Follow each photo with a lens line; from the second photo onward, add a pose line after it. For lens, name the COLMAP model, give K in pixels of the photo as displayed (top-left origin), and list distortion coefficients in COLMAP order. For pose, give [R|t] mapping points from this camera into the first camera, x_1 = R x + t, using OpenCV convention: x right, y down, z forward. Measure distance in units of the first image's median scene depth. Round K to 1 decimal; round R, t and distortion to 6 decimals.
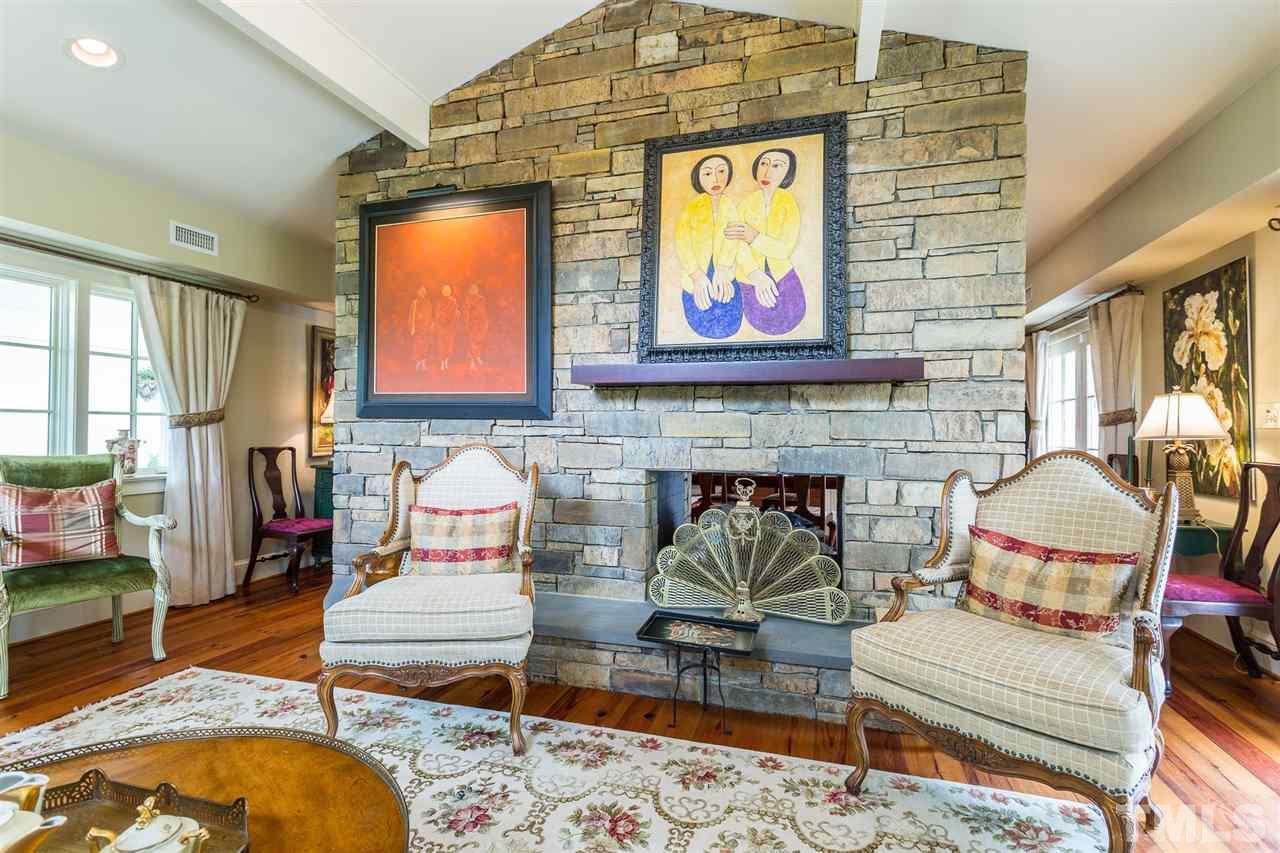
lens RADIAL K [[614.6, 0, 635.9], [0, 614.6, 428.4], [0, 0, 1]] dist [0.002428, 0.000070]
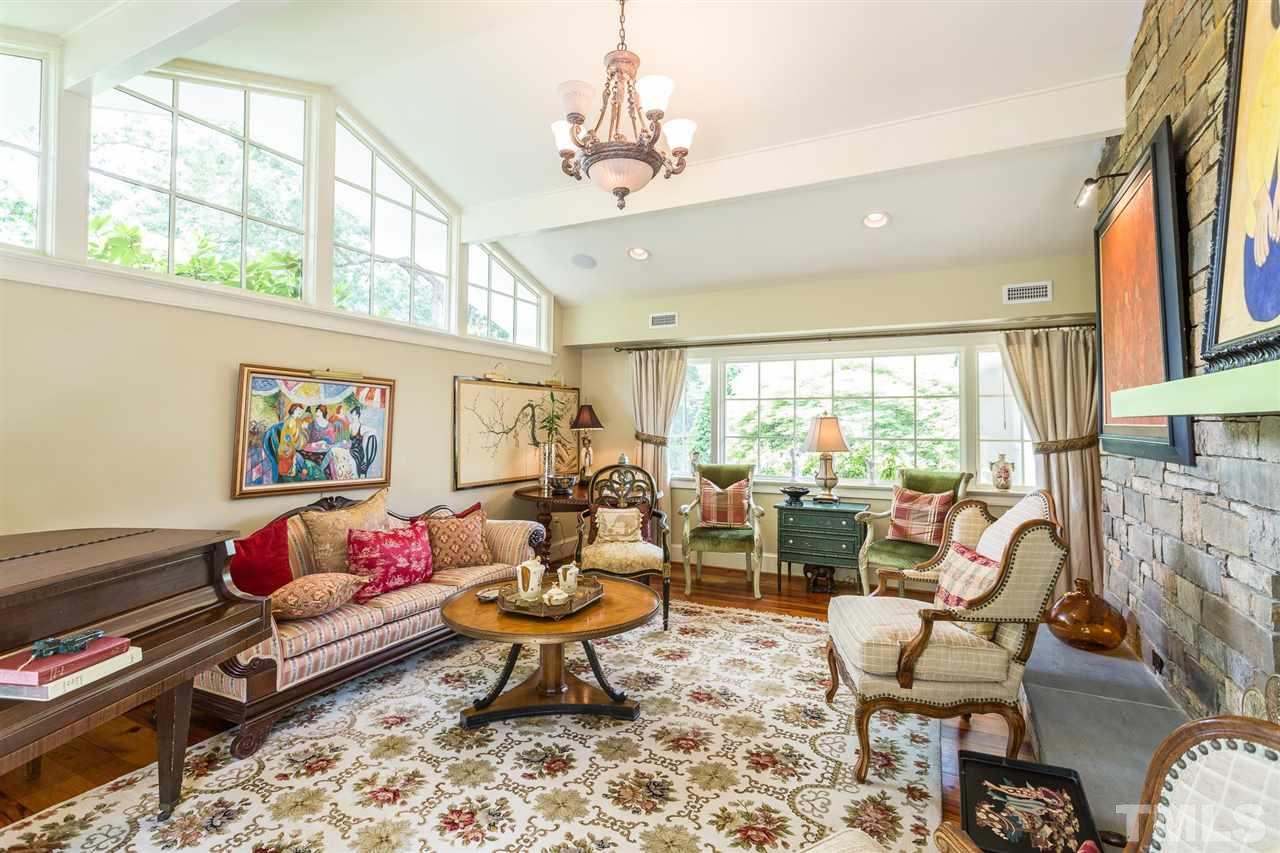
lens RADIAL K [[614.6, 0, 637.3], [0, 614.6, 423.3], [0, 0, 1]] dist [0.002428, 0.000070]
pose [[-0.175234, -0.009897, -0.984477, 0.624262], [-0.001116, 0.999951, -0.009854, -0.054466], [0.984526, -0.000628, -0.175237, 0.537002]]
